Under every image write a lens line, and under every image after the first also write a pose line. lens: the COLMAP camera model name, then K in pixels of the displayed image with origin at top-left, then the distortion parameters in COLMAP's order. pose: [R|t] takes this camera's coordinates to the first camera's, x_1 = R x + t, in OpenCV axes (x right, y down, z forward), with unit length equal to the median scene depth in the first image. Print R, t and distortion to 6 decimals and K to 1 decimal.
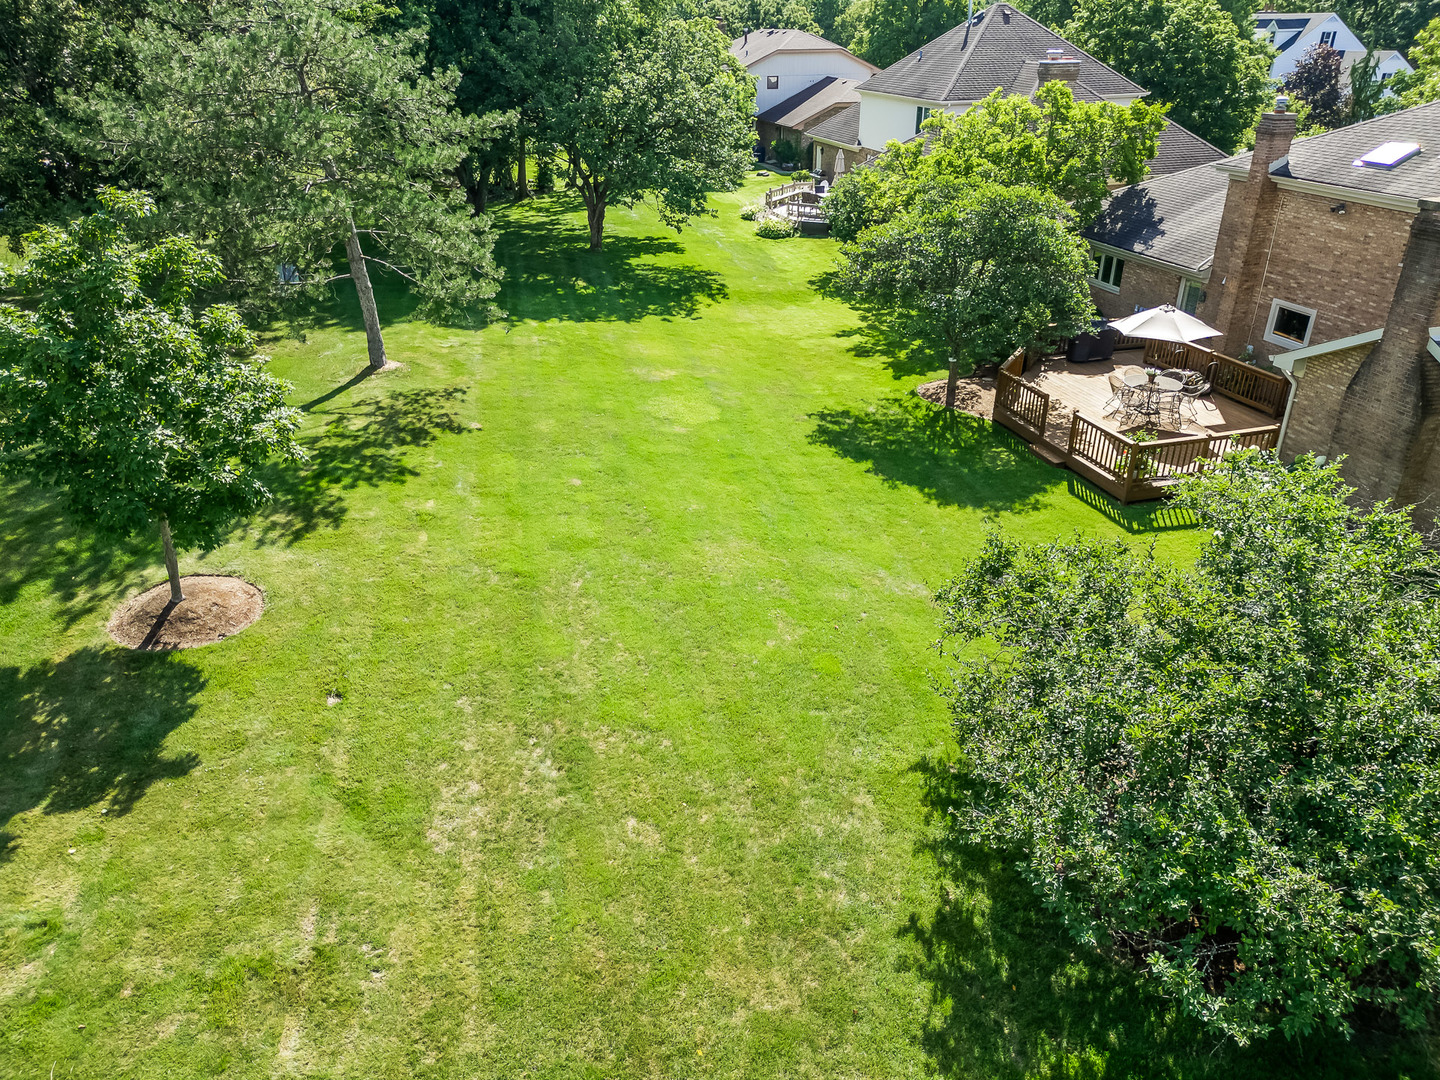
lens RADIAL K [[1019.0, 0, 718.9], [0, 1019.0, 540.7], [0, 0, 1]] dist [0.076162, -0.069594]
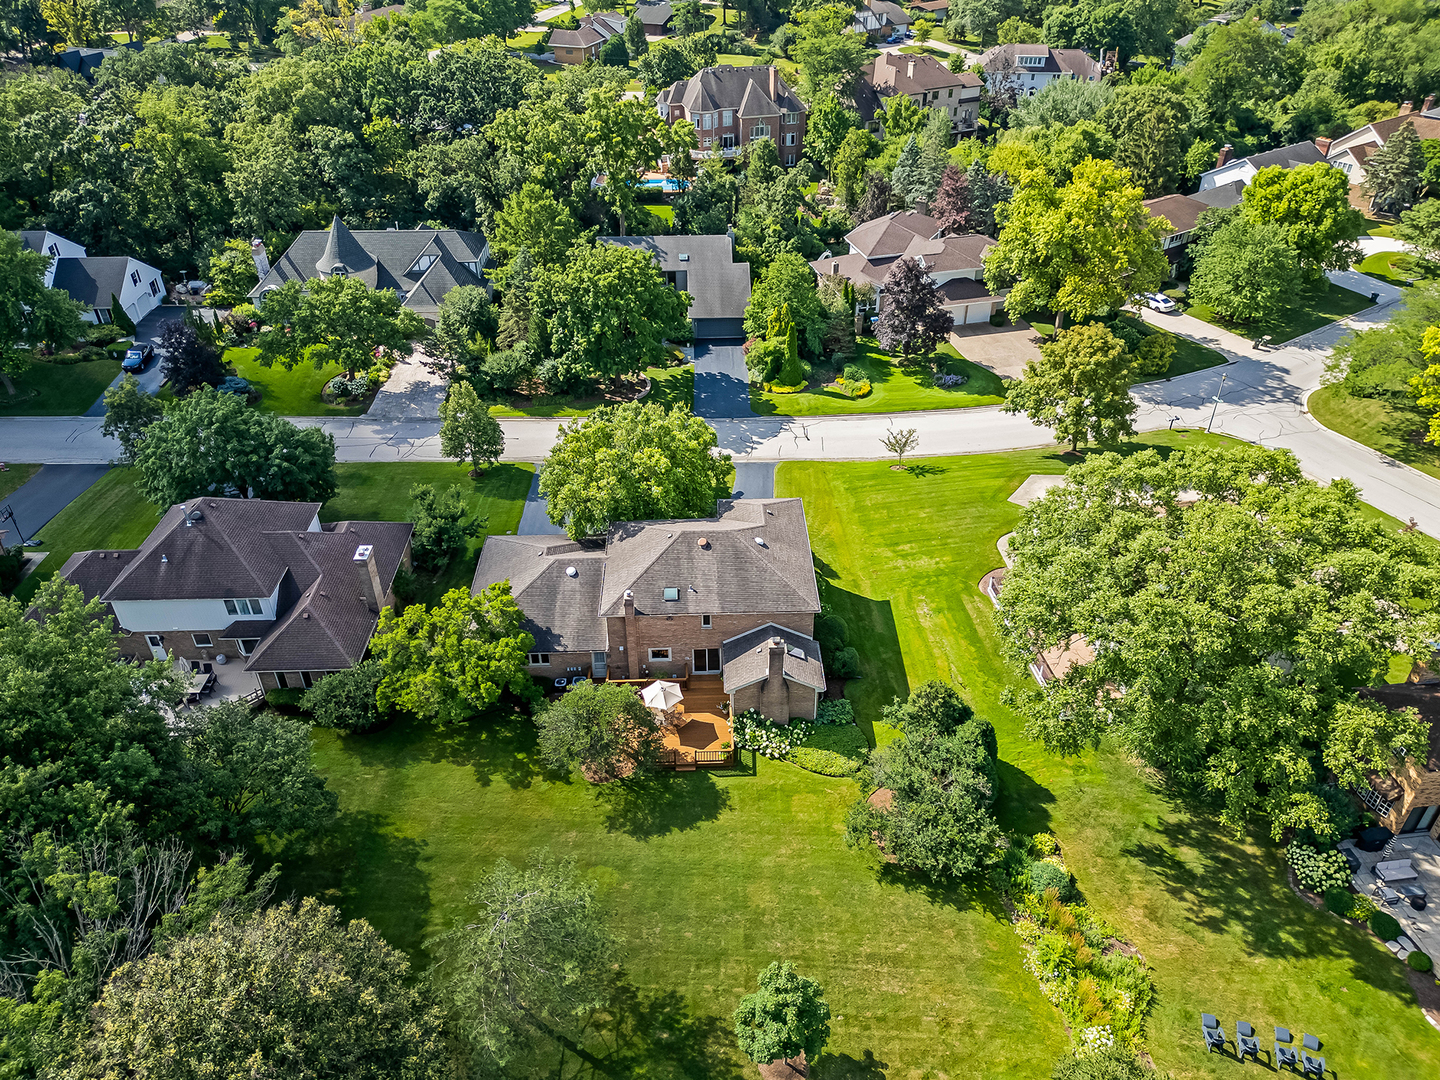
lens RADIAL K [[1019.0, 0, 728.9], [0, 1019.0, 545.6], [0, 0, 1]] dist [0.076162, -0.069594]
pose [[0.245776, -0.555426, 0.794416, -1.224670], [0.436293, 0.795232, 0.421016, -1.406853], [-0.865588, 0.243122, 0.437777, -0.267371]]
